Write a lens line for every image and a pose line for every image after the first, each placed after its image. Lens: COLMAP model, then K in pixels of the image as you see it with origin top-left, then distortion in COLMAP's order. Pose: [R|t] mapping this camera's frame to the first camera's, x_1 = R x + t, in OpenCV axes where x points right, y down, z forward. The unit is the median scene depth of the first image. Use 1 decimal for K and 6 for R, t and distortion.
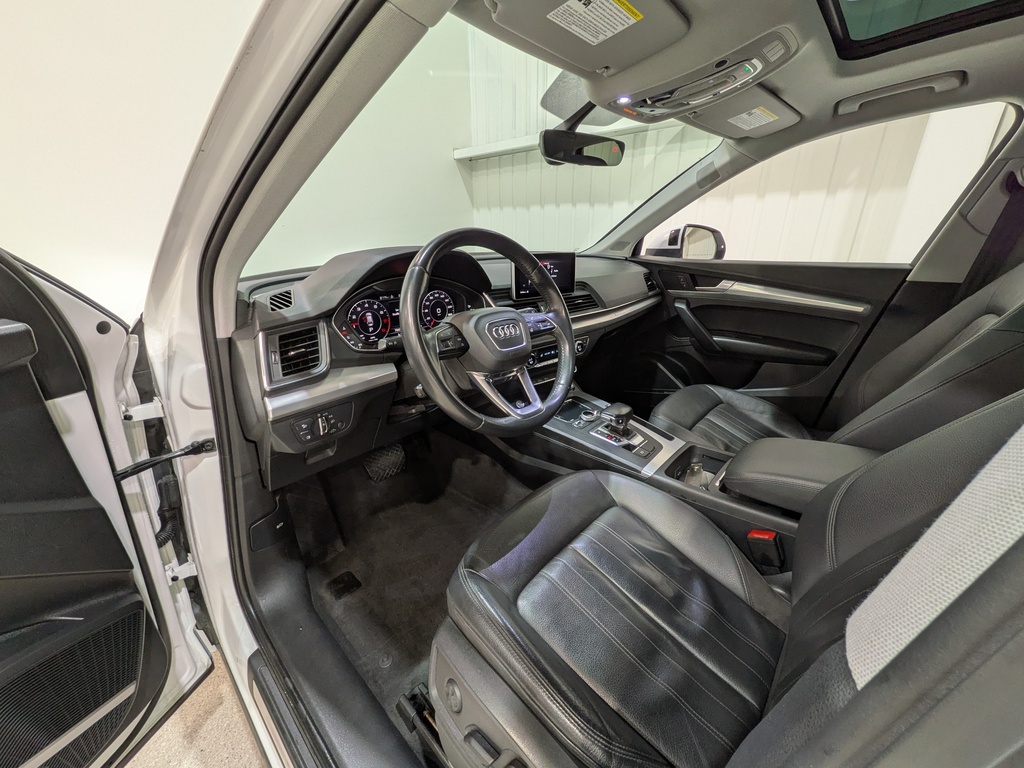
lens RADIAL K [[391.7, 0, 512.0], [0, 391.7, 384.0], [0, 0, 1]] dist [-0.001712, -0.000239]
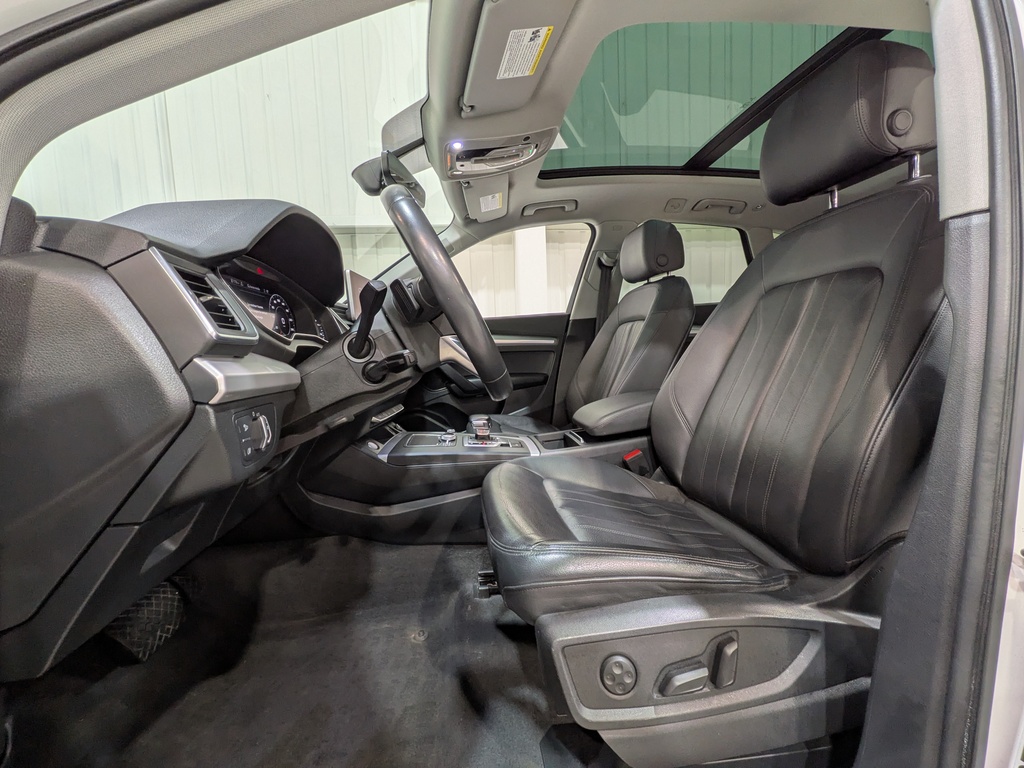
lens RADIAL K [[391.7, 0, 512.0], [0, 391.7, 384.0], [0, 0, 1]] dist [-0.001712, -0.000239]
pose [[0.643803, -0.099561, 0.758686, -0.386423], [0.316914, 0.937158, -0.145944, 0.137175], [-0.696479, 0.334398, 0.634898, 0.215537]]
